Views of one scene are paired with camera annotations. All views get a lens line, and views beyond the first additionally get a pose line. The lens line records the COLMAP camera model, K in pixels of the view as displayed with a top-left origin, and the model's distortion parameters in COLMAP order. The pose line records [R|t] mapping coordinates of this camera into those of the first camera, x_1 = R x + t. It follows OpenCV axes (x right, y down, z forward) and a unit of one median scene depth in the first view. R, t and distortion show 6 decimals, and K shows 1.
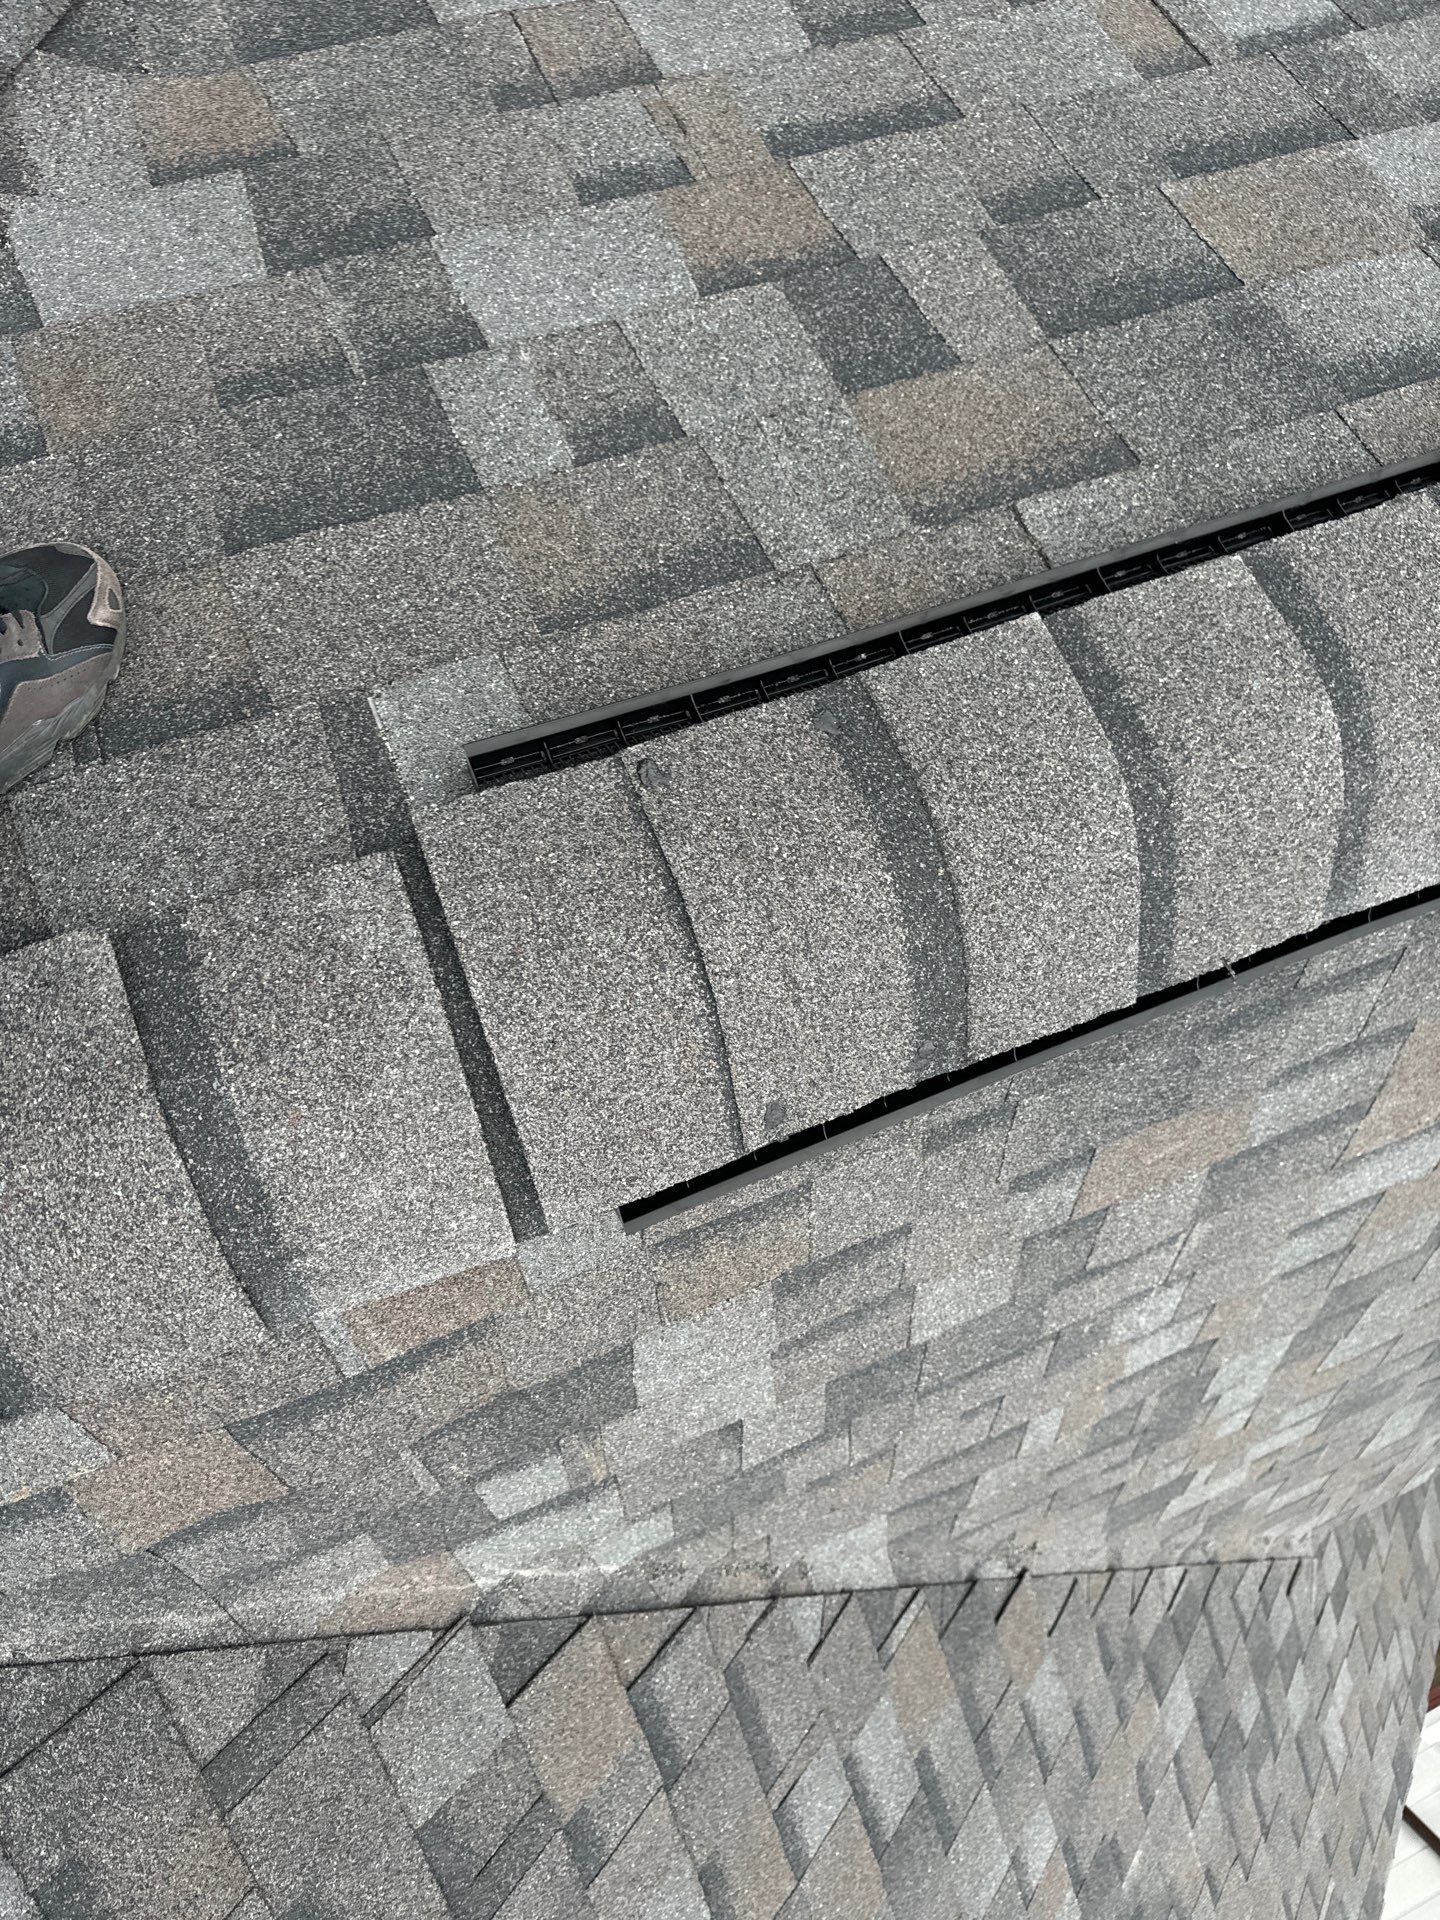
lens RADIAL K [[1395.4, 0, 713.9], [0, 1395.4, 973.7], [0, 0, 1]] dist [0.049004, -0.063871]
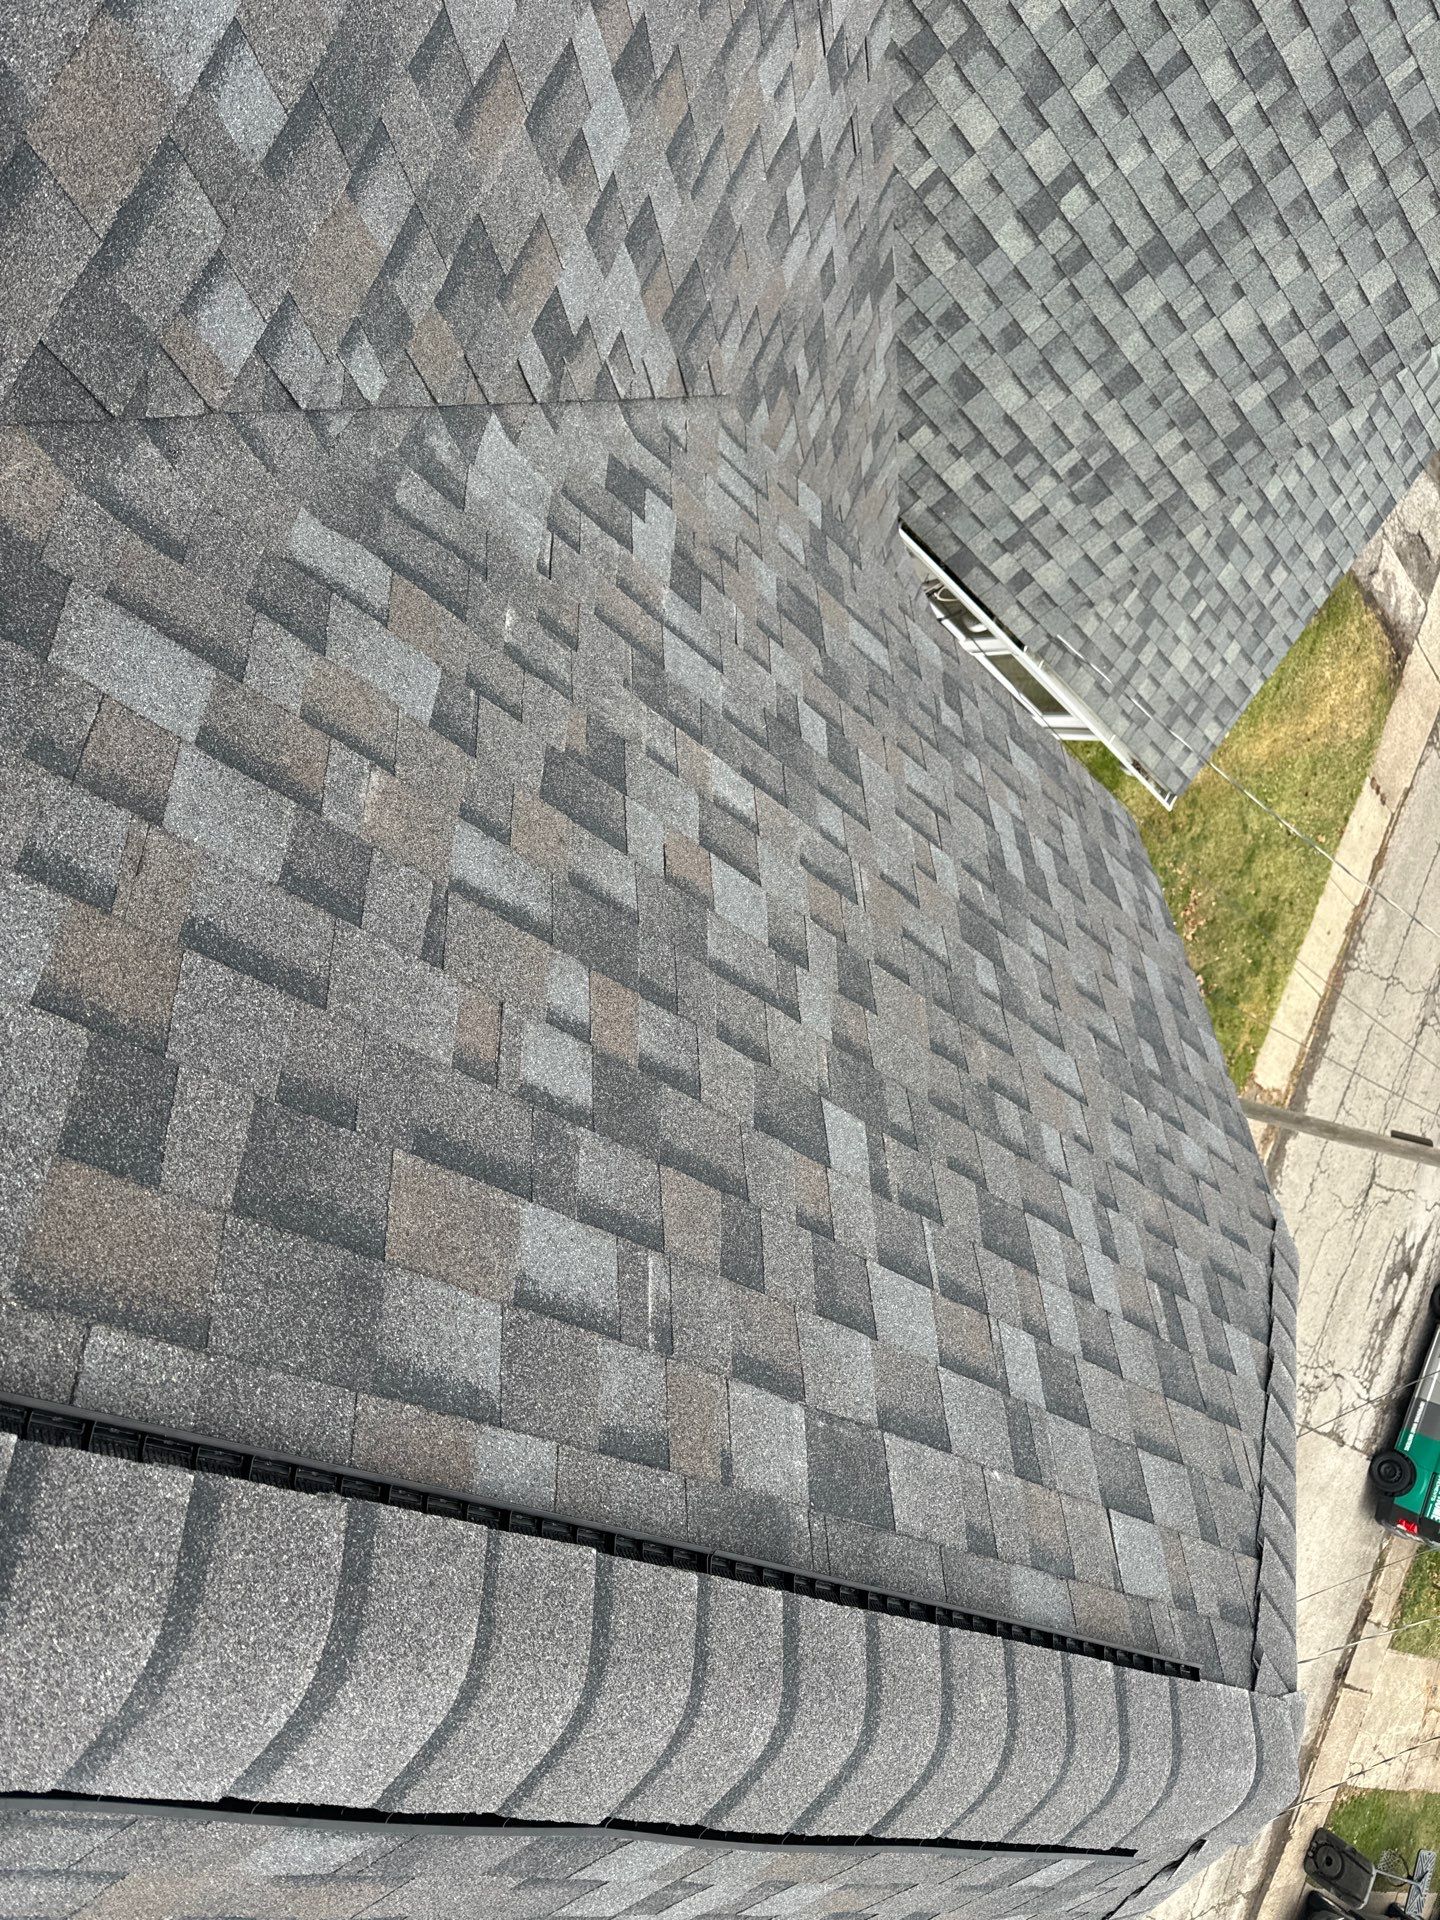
lens RADIAL K [[1395.4, 0, 713.9], [0, 1395.4, 973.7], [0, 0, 1]] dist [0.049004, -0.063871]
pose [[0.680421, 0.663008, 0.312166, -0.002997], [-0.502525, 0.732188, -0.459749, -0.236005], [-0.533381, 0.155951, 0.831374, -0.314126]]
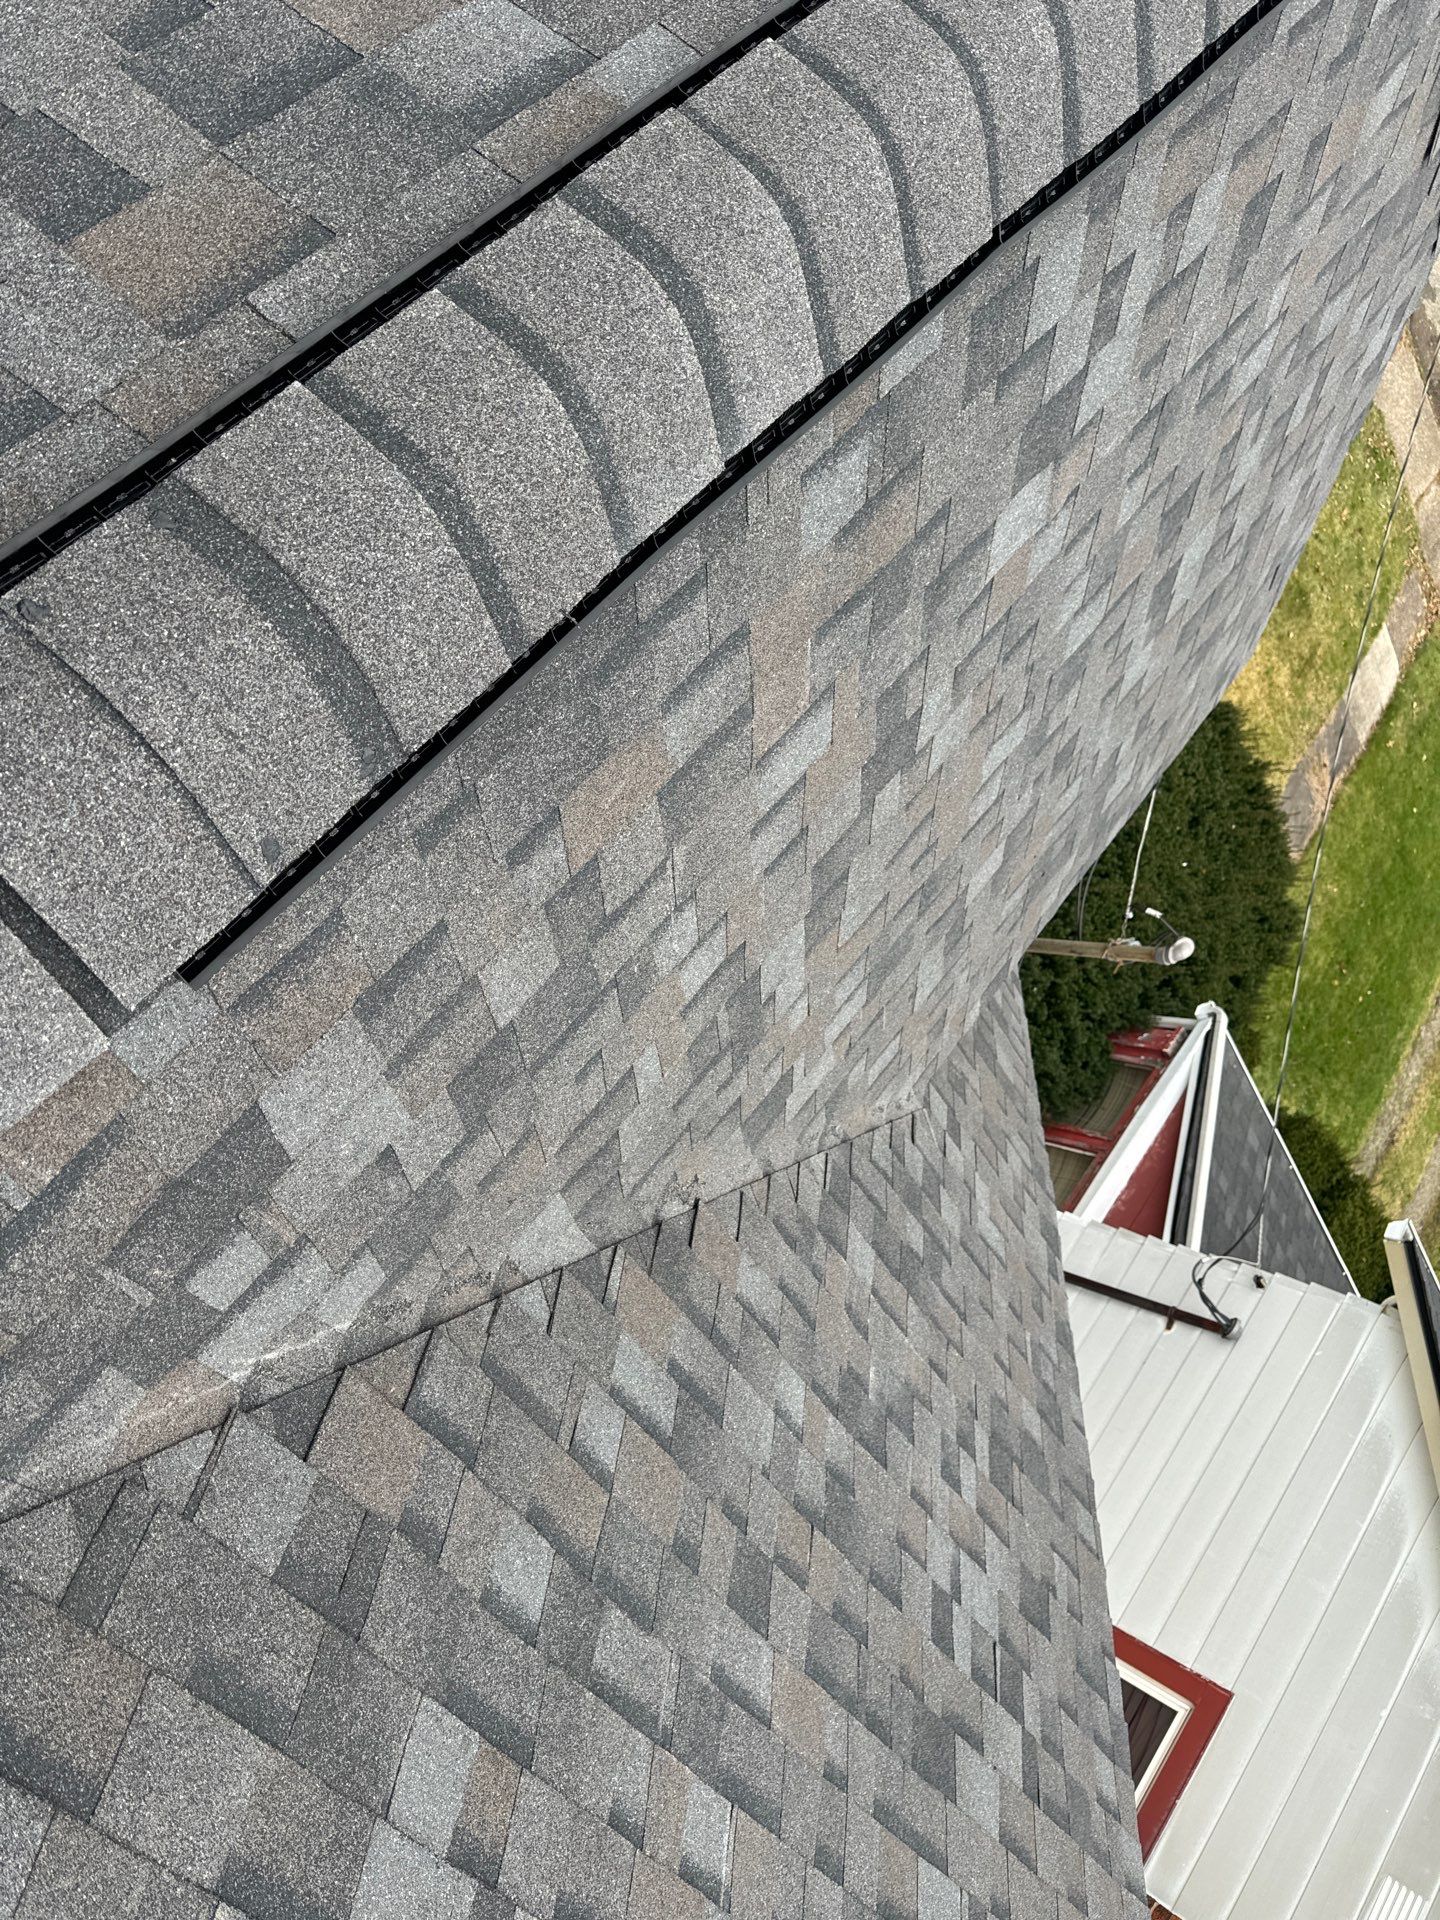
lens RADIAL K [[1371.6, 0, 712.9], [0, 1371.6, 959.9], [0, 0, 1]] dist [0.079669, -0.059101]
pose [[0.873405, -0.410410, 0.262159, 0.019573], [0.381264, 0.911170, 0.156224, 0.117403], [-0.302988, -0.036495, 0.952295, -0.217011]]
